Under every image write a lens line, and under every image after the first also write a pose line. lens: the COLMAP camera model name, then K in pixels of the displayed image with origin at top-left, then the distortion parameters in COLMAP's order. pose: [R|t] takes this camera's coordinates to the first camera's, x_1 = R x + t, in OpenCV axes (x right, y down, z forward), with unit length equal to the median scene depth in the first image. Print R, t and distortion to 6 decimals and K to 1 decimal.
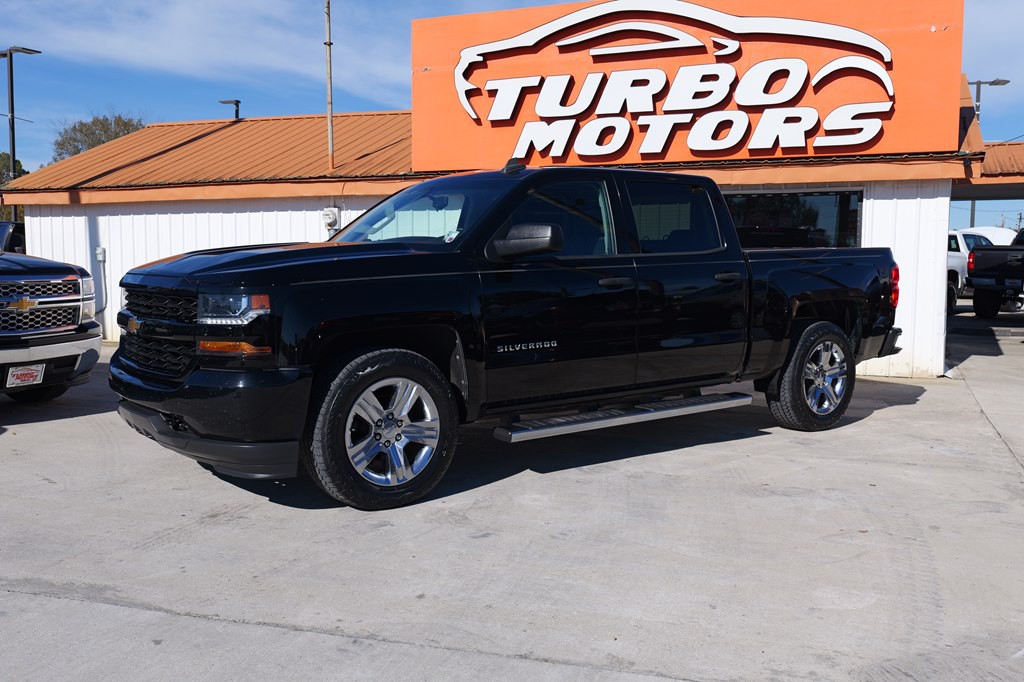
lens RADIAL K [[933.0, 0, 510.5], [0, 933.0, 339.4], [0, 0, 1]] dist [-0.005323, 0.008566]
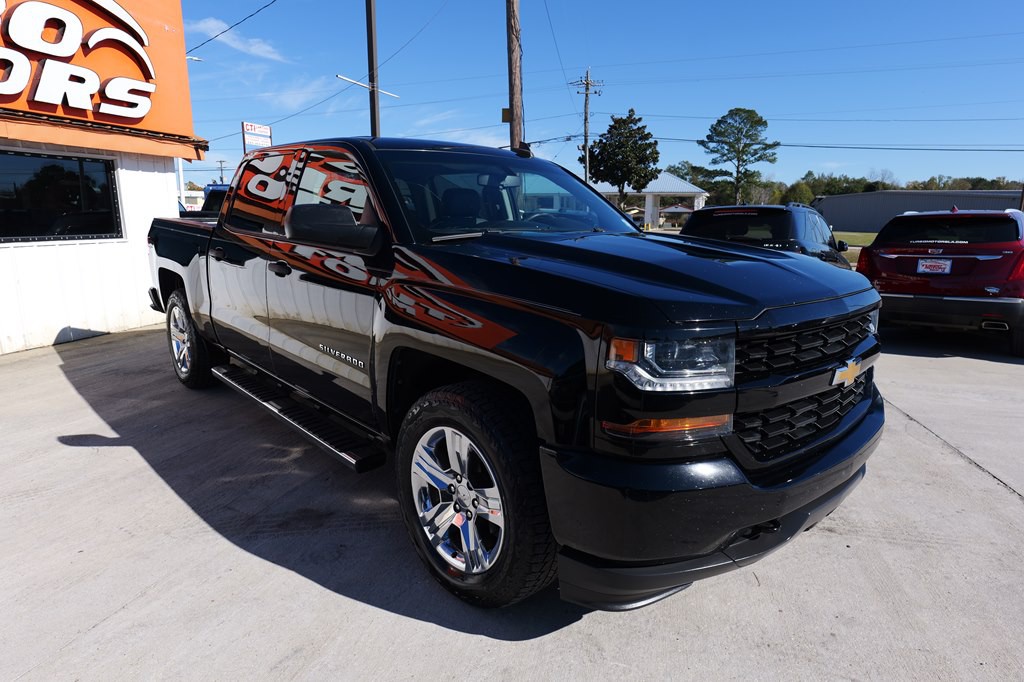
lens RADIAL K [[598.9, 0, 512.8], [0, 598.9, 340.8], [0, 0, 1]] dist [-0.014861, 0.003766]
pose [[-0.092748, -0.209138, 0.973478, -0.510232], [0.069813, 0.973920, 0.215884, -0.094911], [-0.993239, 0.087985, -0.075729, 0.808858]]
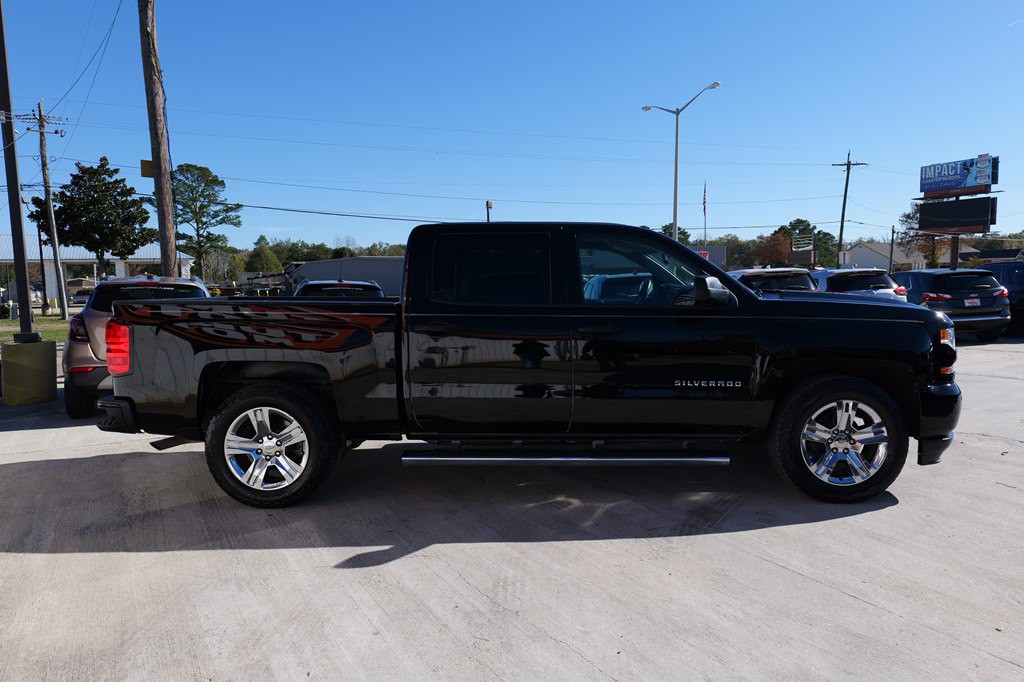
lens RADIAL K [[686.6, 0, 515.7], [0, 686.6, 343.1], [0, 0, 1]] dist [0.002538, -0.003922]
pose [[-0.780706, -0.045332, 0.623252, -0.380524], [0.066086, 0.985783, 0.154481, -0.147953], [-0.621394, 0.161792, -0.766611, 1.419472]]
